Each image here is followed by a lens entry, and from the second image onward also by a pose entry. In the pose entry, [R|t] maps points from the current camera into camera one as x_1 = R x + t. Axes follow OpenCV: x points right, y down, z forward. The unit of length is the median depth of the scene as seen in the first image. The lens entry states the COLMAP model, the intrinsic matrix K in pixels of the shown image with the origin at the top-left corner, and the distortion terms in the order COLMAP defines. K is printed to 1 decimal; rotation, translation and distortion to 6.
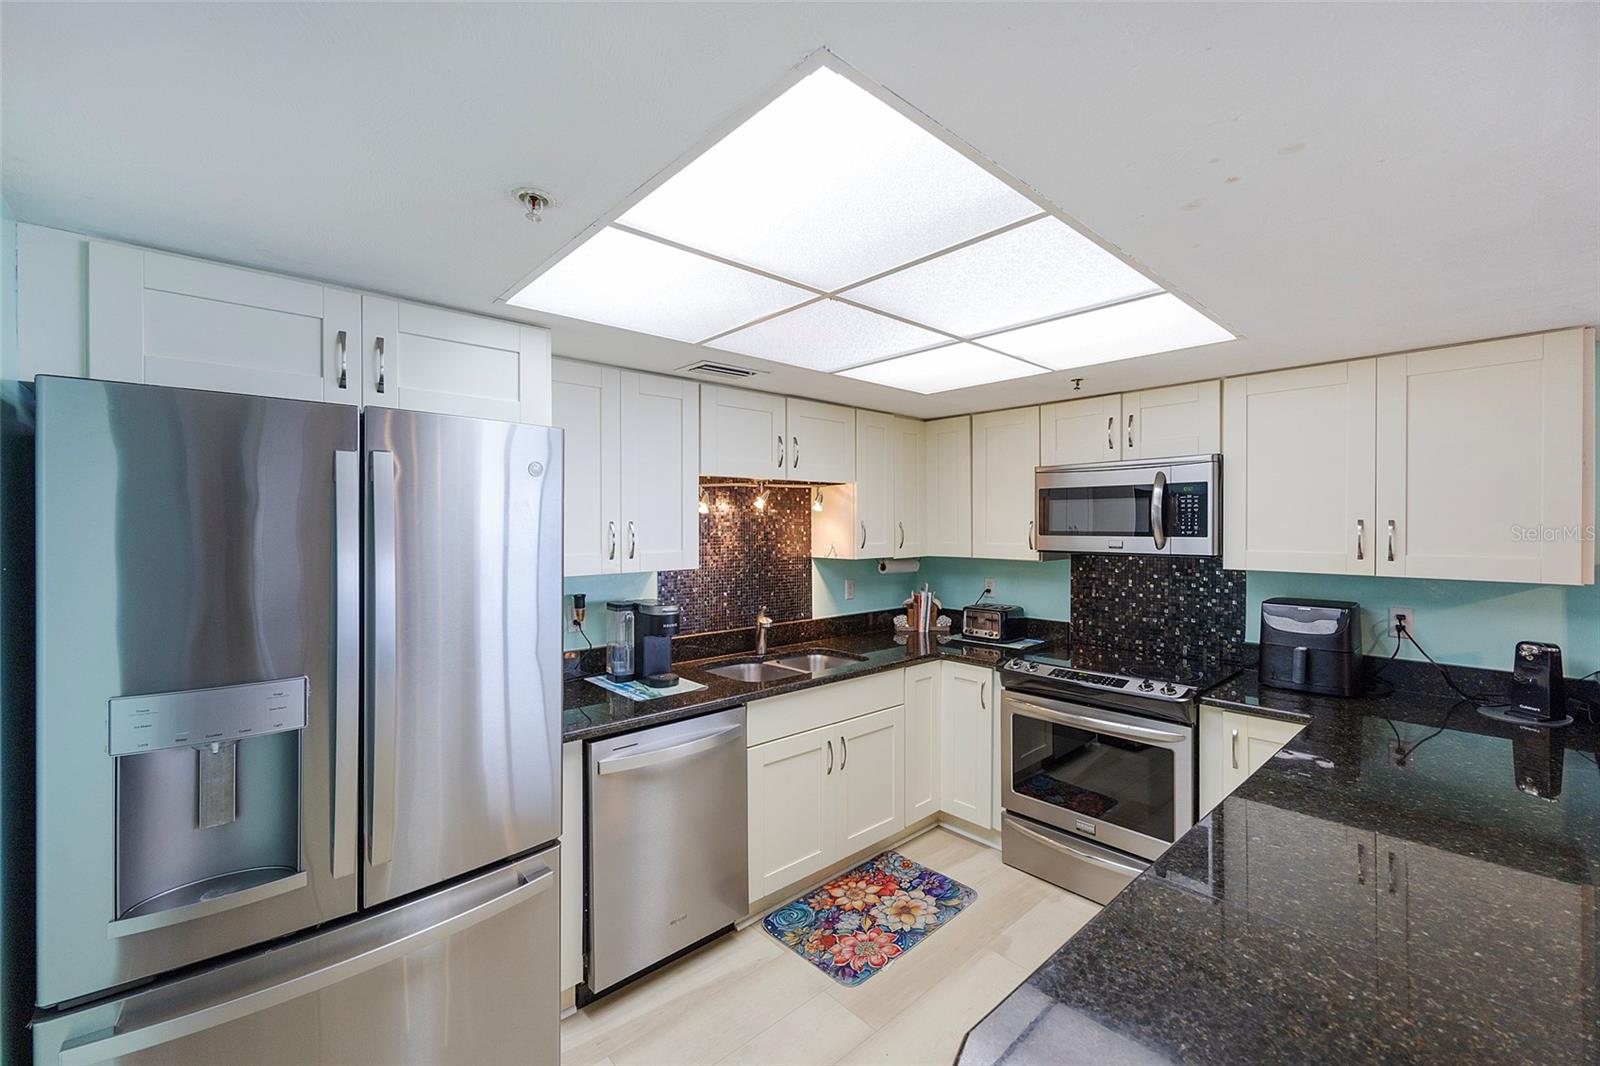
lens RADIAL K [[657.9, 0, 806.2], [0, 657.9, 530.2], [0, 0, 1]] dist [0.007255, 0.000007]
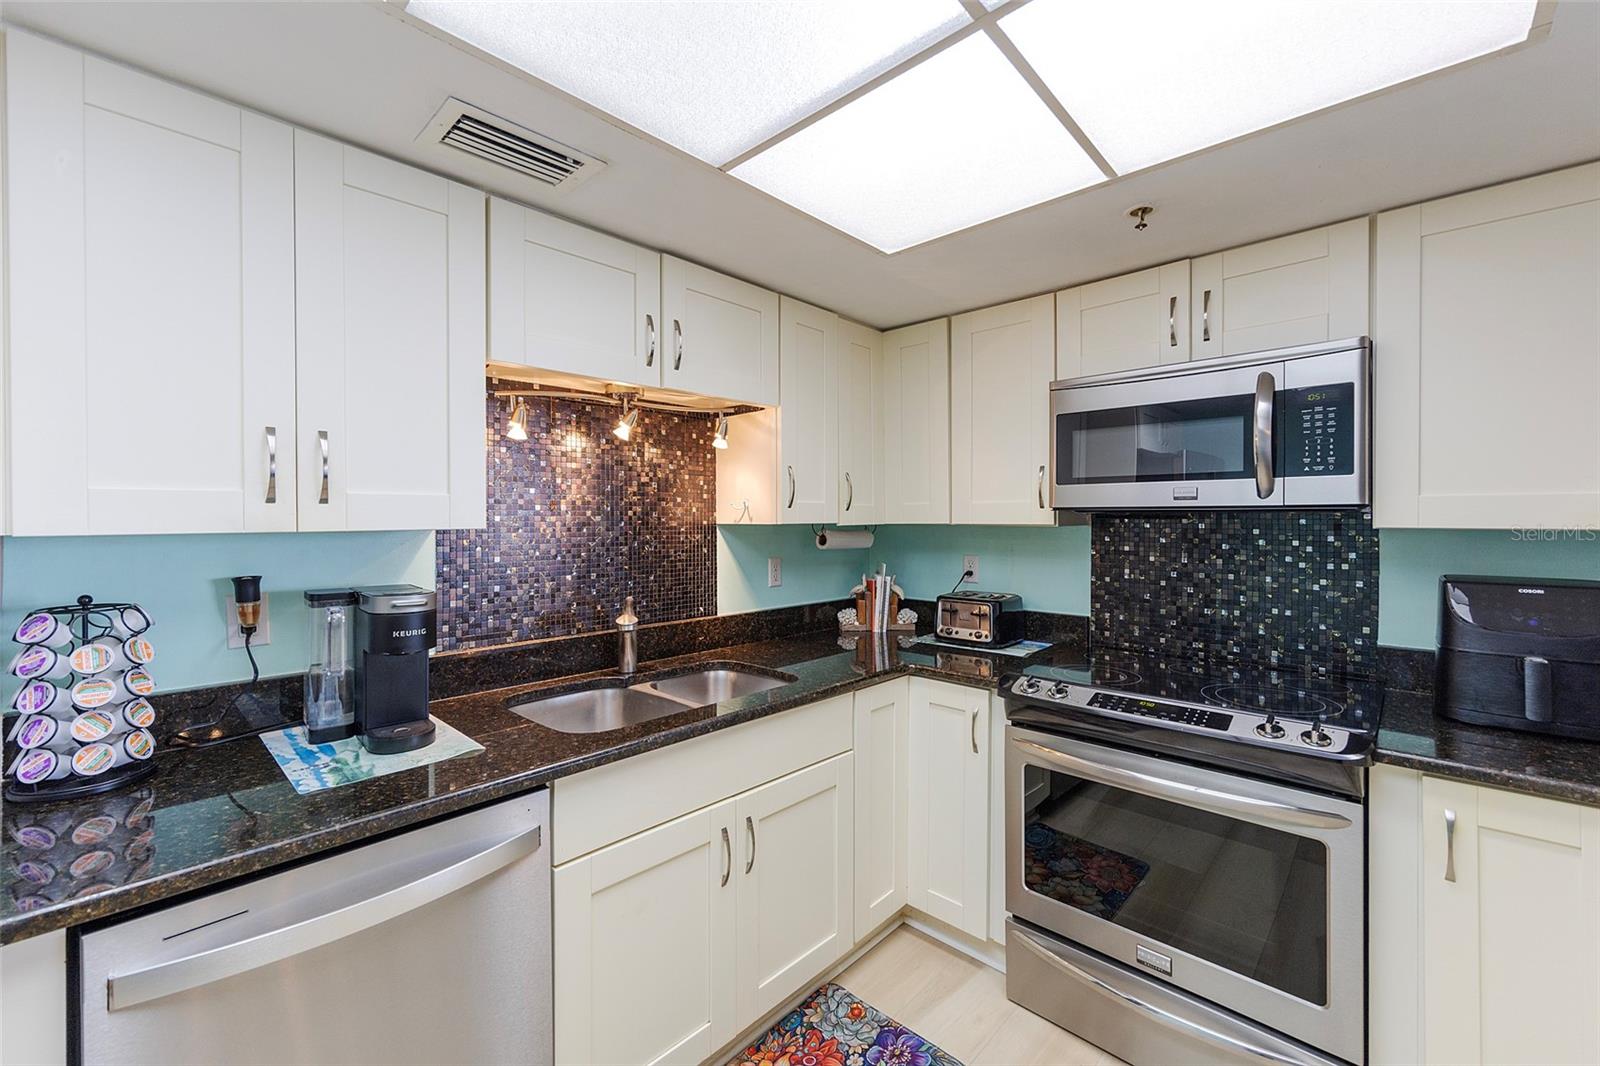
lens RADIAL K [[660.9, 0, 804.3], [0, 660.9, 522.3], [0, 0, 1]] dist [0.014788, 0.000010]
pose [[0.997055, 0.000049, 0.076696, 0.052097], [0.000180, 0.999996, -0.002971, 0.046803], [-0.076696, 0.002976, 0.997050, 0.359772]]
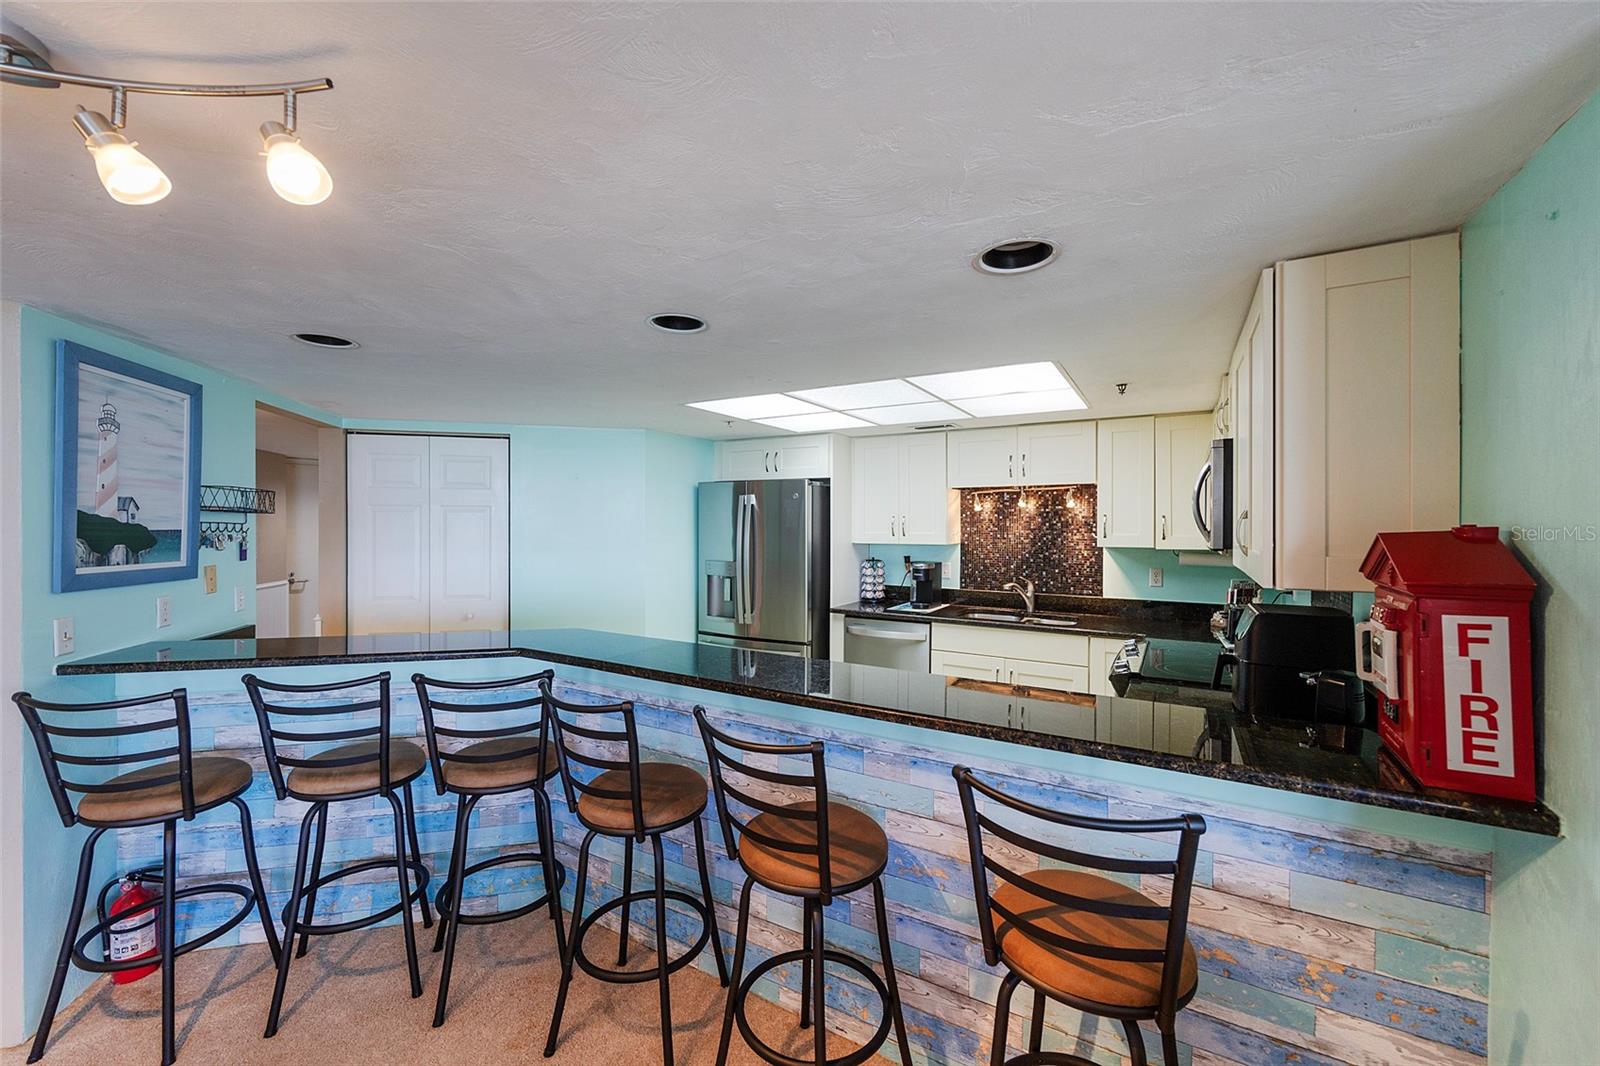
lens RADIAL K [[646.9, 0, 795.9], [0, 646.9, 523.1], [0, 0, 1]] dist [-0.000559, 0.000029]
pose [[0.283396, 0.002522, -0.959000, 1.101423], [-0.009299, 0.999957, -0.000118, 0.007186], [0.958958, 0.008951, 0.283407, 0.151267]]
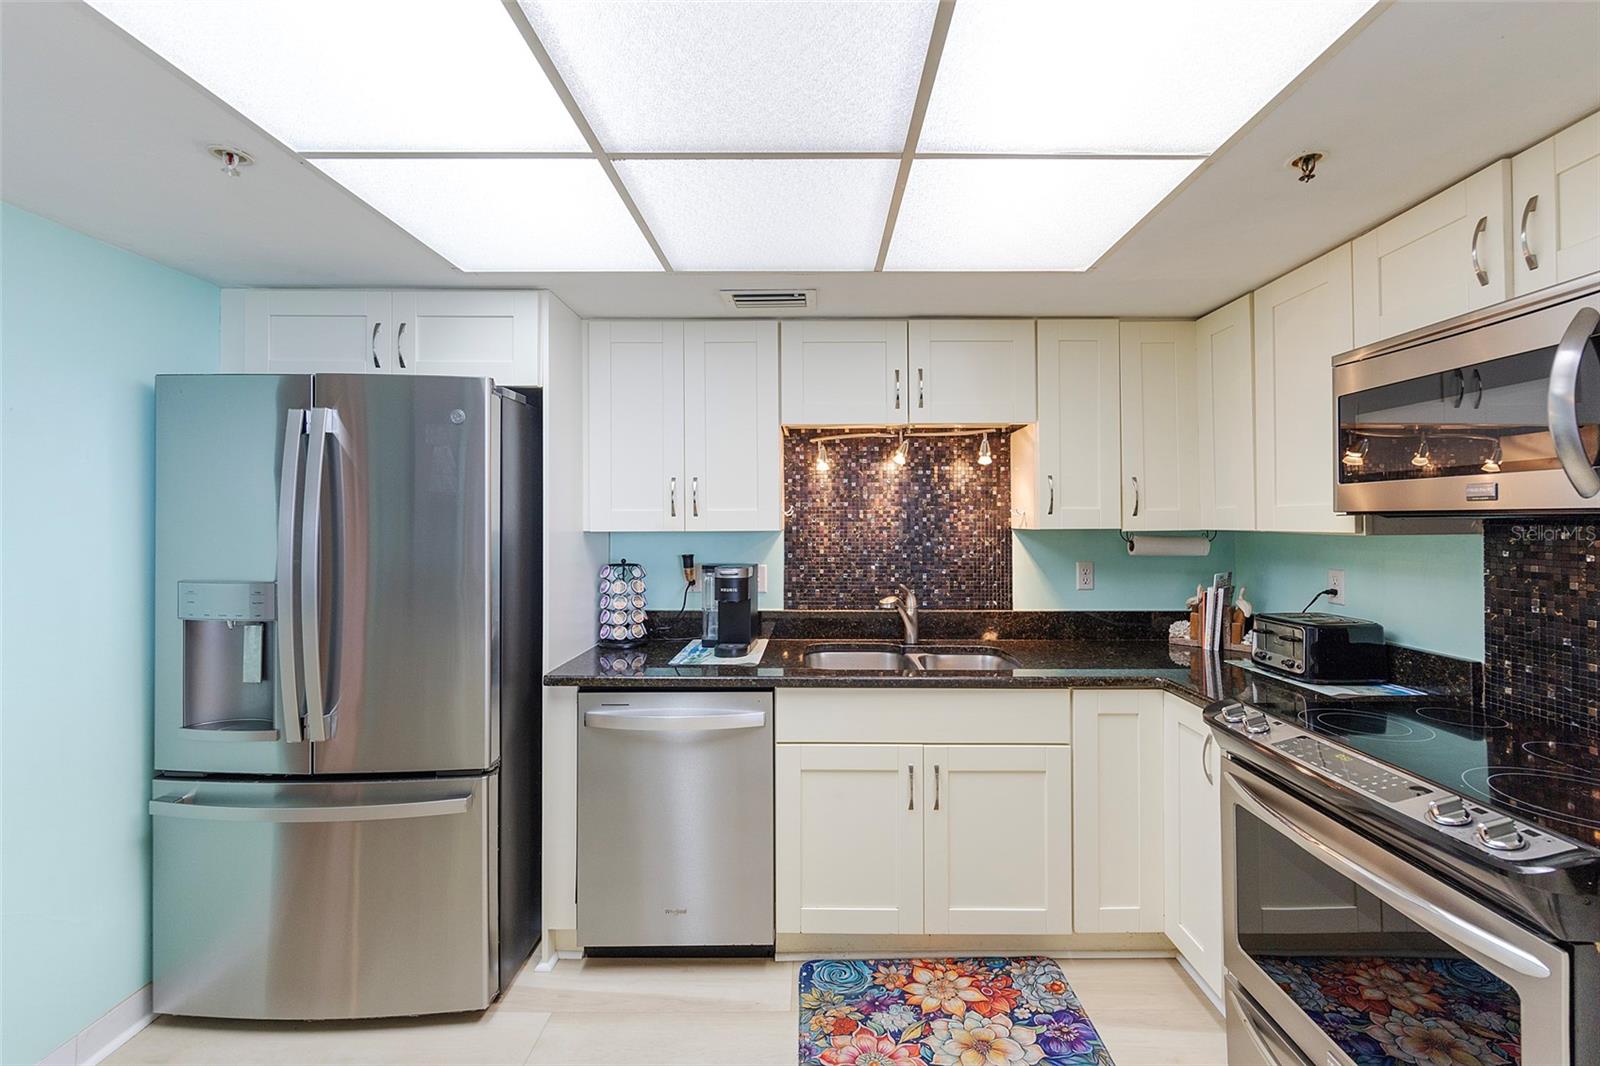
lens RADIAL K [[662.8, 0, 820.1], [0, 662.8, 515.3], [0, 0, 1]] dist [0.001588, -0.000025]
pose [[0.737423, -0.005744, -0.675407, 0.407426], [-0.005378, 0.999882, -0.014376, 0.043102], [0.675410, 0.014233, 0.737305, 0.326785]]
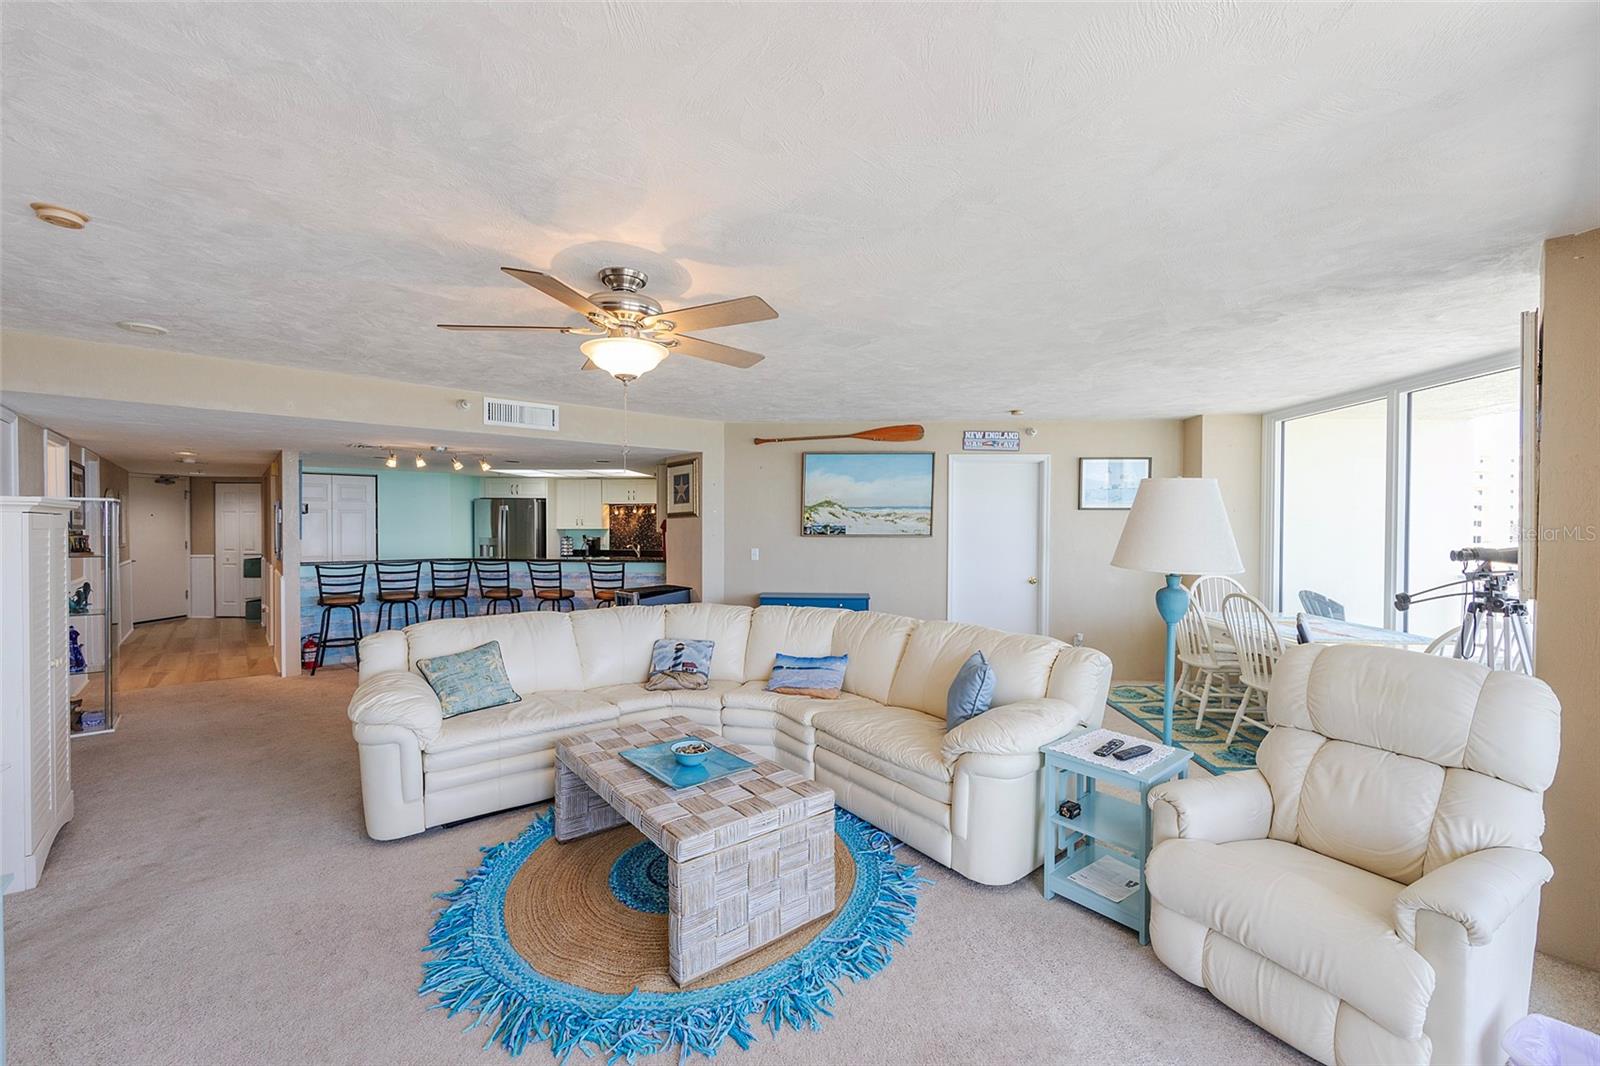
lens RADIAL K [[657.9, 0, 806.2], [0, 657.9, 530.2], [0, 0, 1]] dist [0.007255, 0.000007]
pose [[0.690061, 0.010660, -0.723672, 2.860333], [-0.007561, 0.999943, 0.007520, 0.024760], [0.723711, 0.000282, 0.690103, -0.632706]]
